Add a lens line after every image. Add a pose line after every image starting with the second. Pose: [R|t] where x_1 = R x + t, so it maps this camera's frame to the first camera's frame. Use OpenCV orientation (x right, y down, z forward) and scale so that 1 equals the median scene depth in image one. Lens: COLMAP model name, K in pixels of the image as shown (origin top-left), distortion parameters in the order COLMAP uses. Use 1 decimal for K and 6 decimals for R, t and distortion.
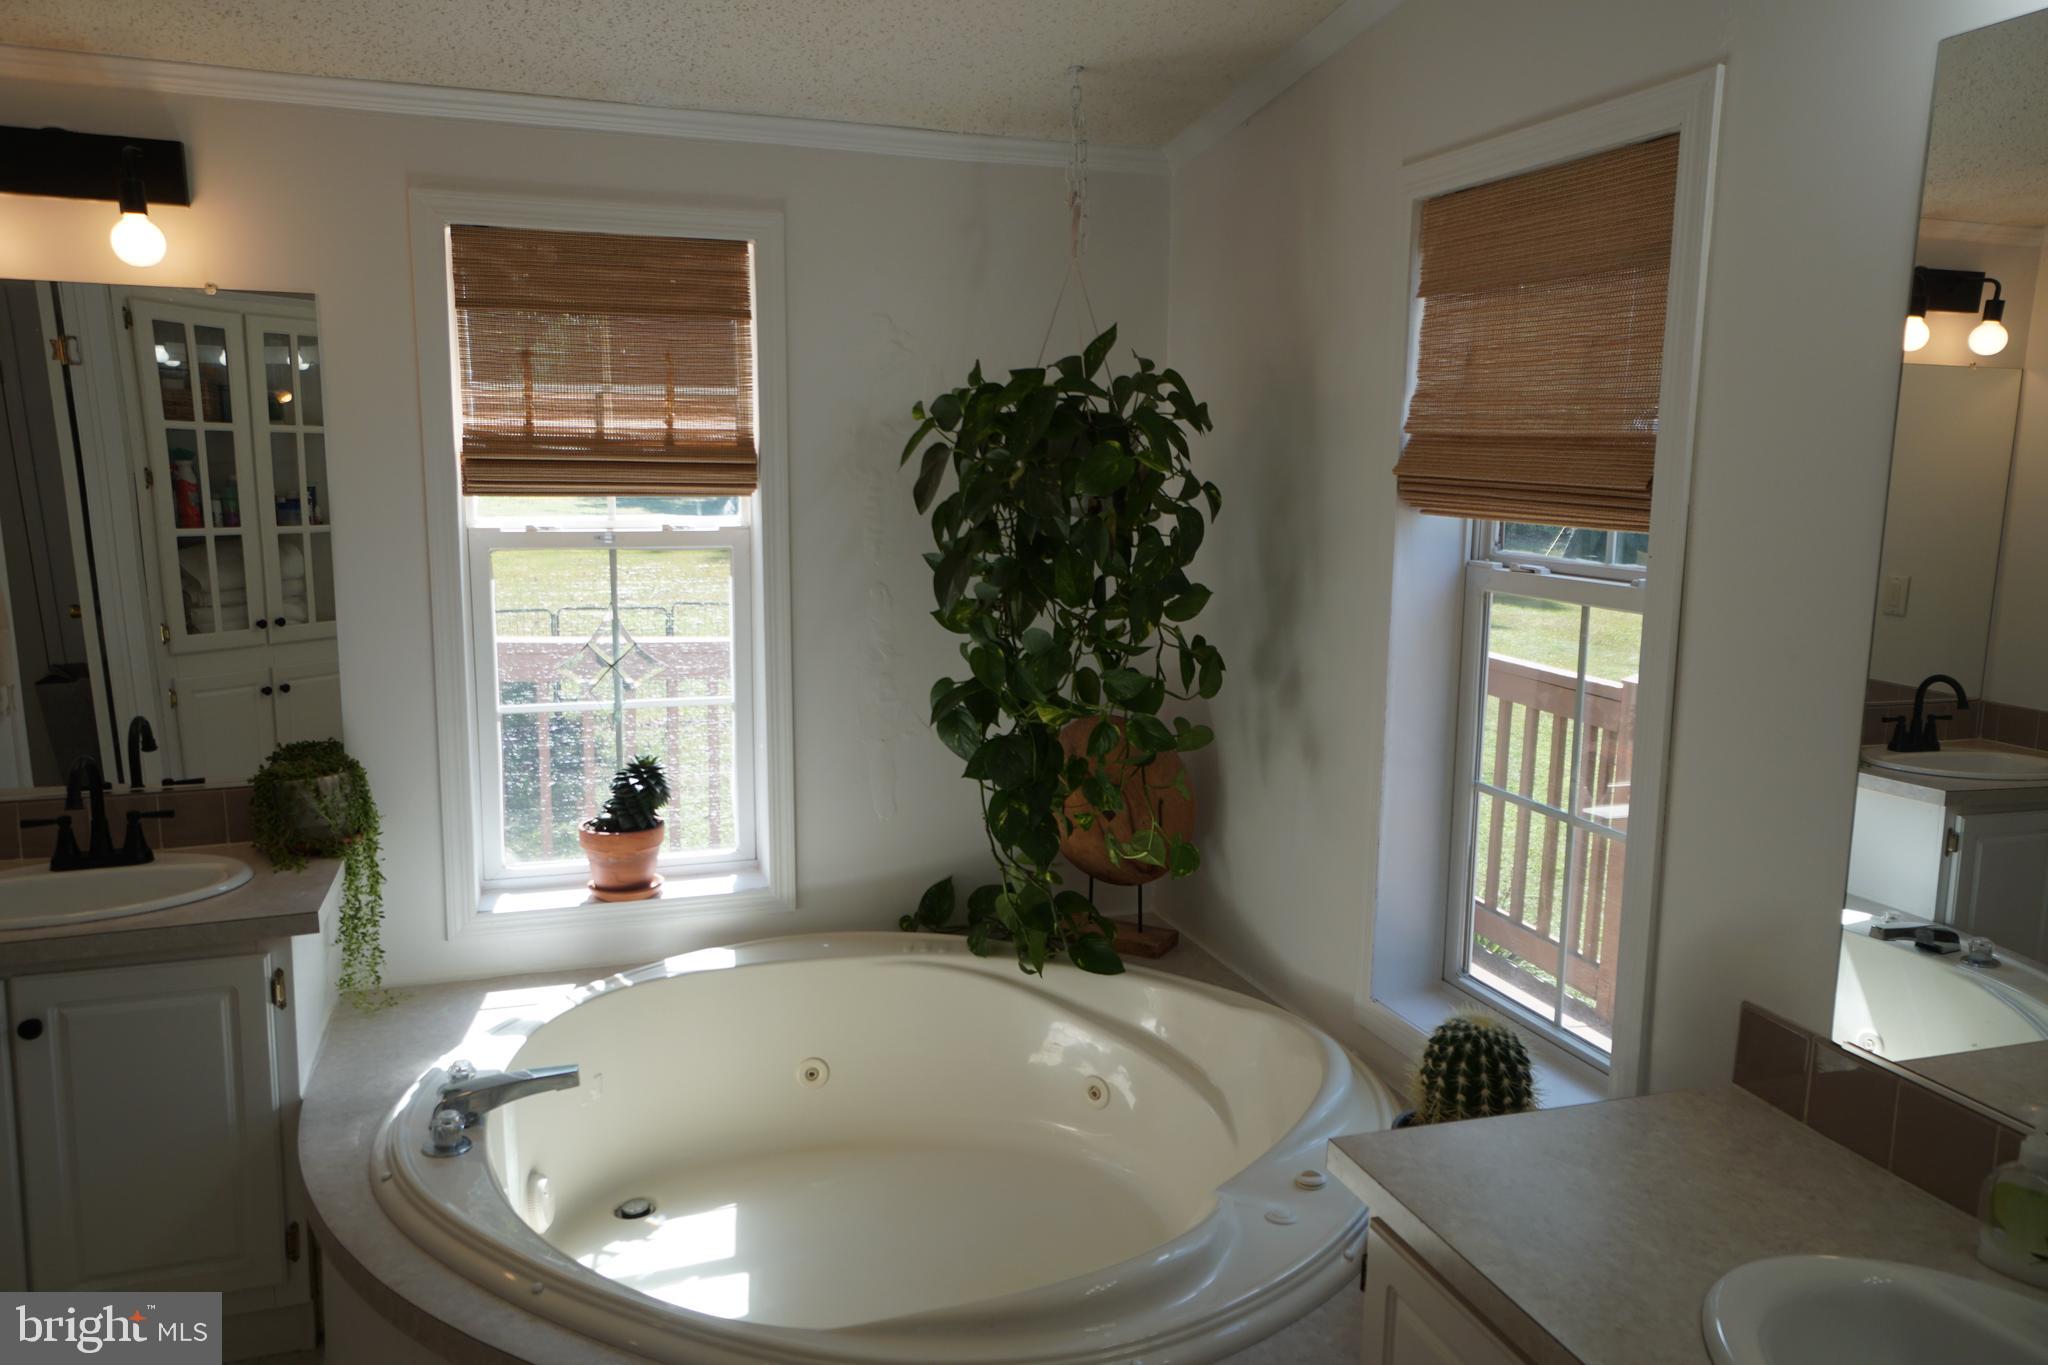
lens RADIAL K [[1472.5, 0, 1020.7], [0, 1472.5, 683.8], [0, 0, 1]] dist [0.031127, 0.006493]
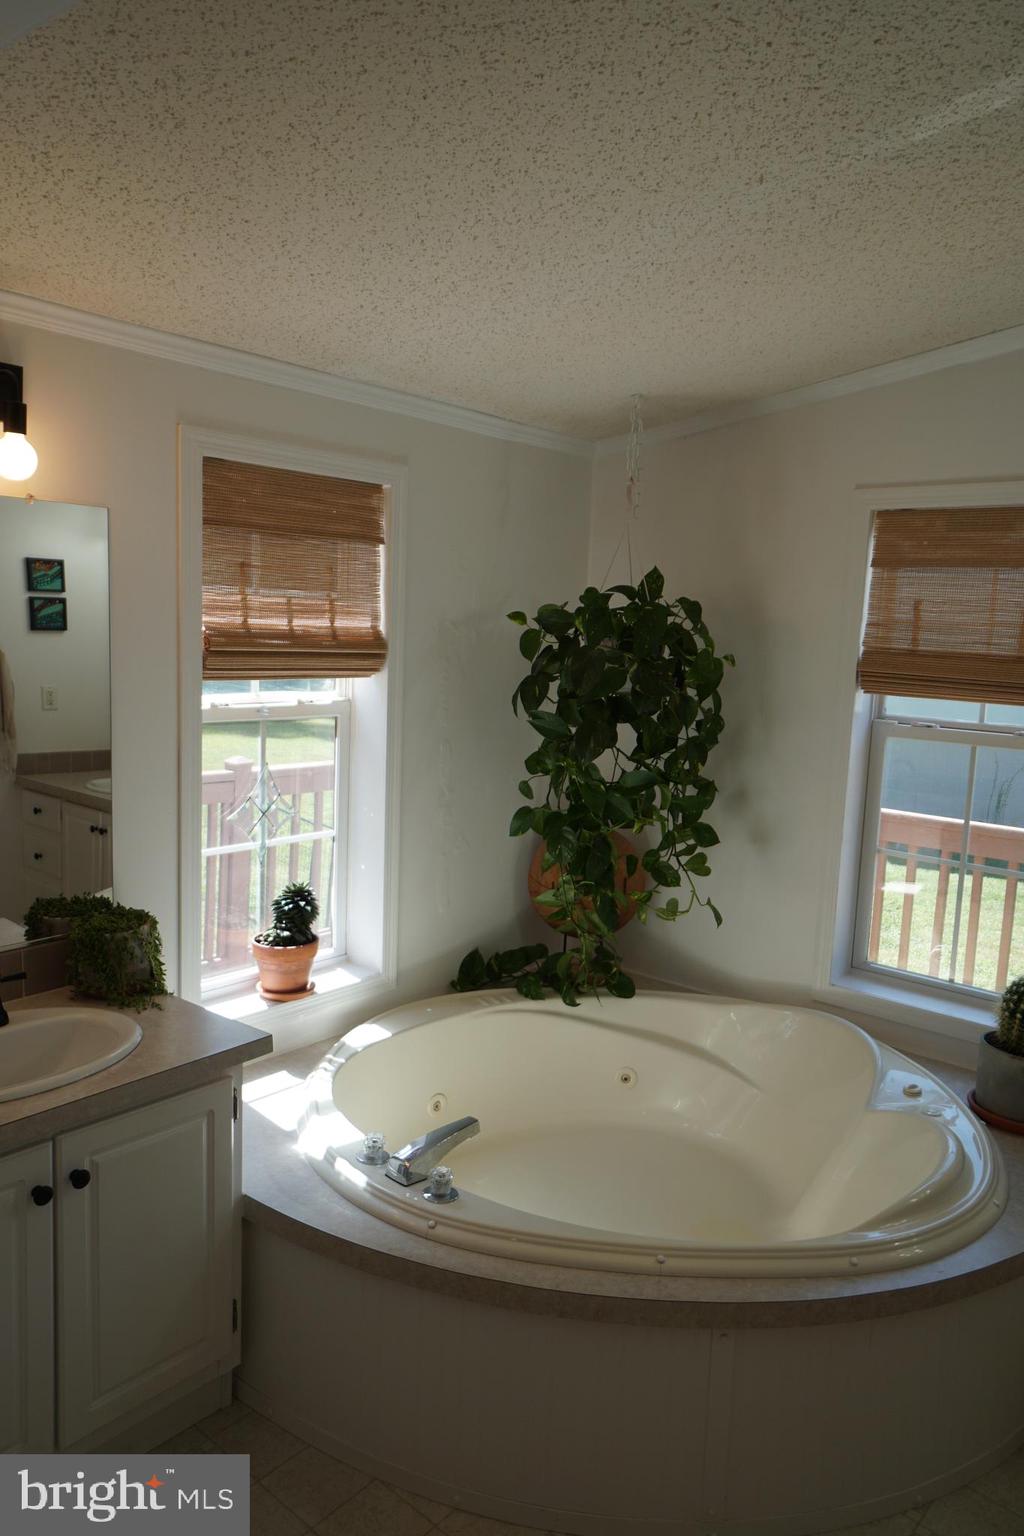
lens RADIAL K [[1104.4, 0, 516.2], [0, 1104.4, 779.7], [0, 0, 1]] dist [0.031127, 0.006493]
pose [[0.858150, -0.050880, 0.510872, -0.604085], [0.050213, 0.998624, 0.015111, -0.046480], [-0.510938, 0.012685, 0.859524, 0.094484]]
